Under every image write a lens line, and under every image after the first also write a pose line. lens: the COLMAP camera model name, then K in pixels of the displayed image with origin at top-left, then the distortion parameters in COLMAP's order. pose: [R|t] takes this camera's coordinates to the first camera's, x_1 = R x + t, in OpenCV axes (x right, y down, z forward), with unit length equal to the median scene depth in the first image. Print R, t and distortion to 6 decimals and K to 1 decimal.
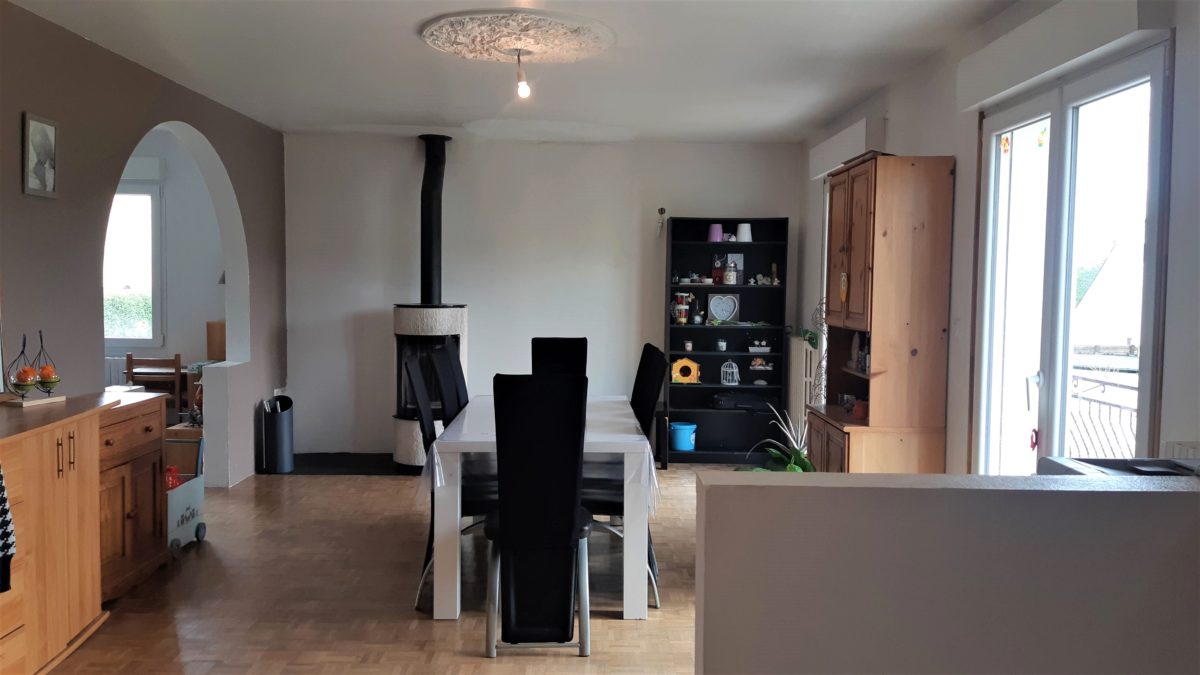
lens RADIAL K [[963.1, 0, 587.3], [0, 963.1, 340.9], [0, 0, 1]] dist [0.125839, -0.215056]
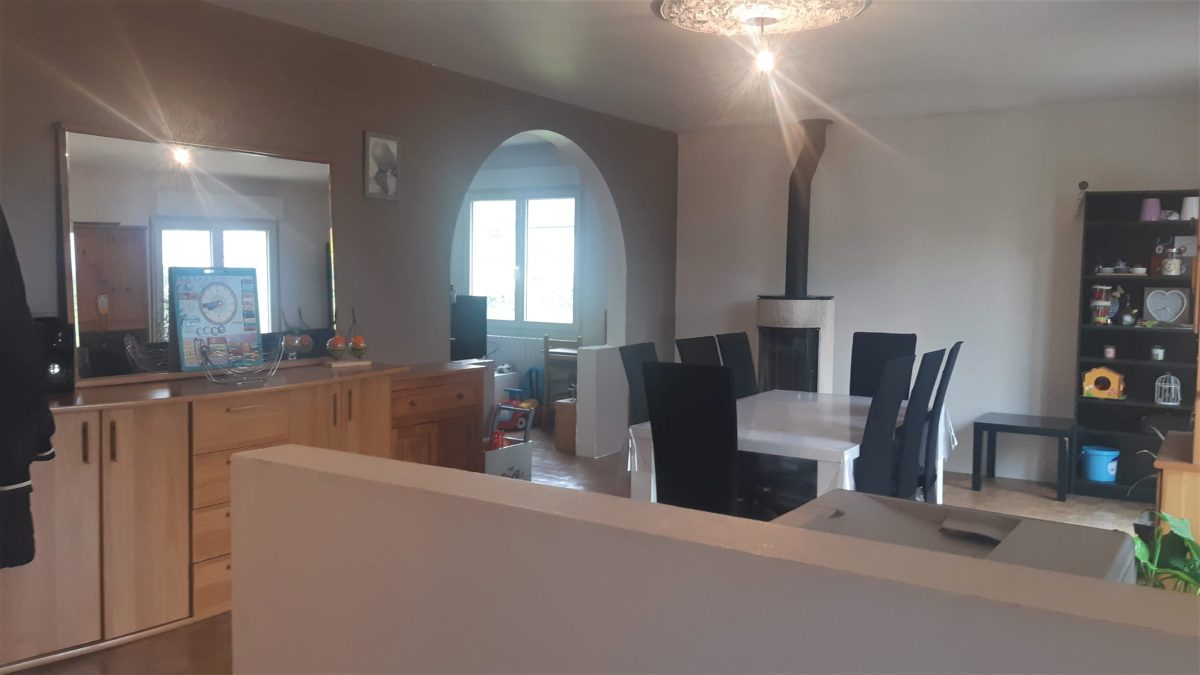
lens RADIAL K [[963.1, 0, 587.3], [0, 963.1, 340.9], [0, 0, 1]] dist [0.125839, -0.215056]
pose [[0.825373, 0.040388, -0.563141, 0.206321], [-0.039786, 0.999119, 0.013344, 0.002337], [0.563184, 0.011391, 0.826253, 0.084025]]
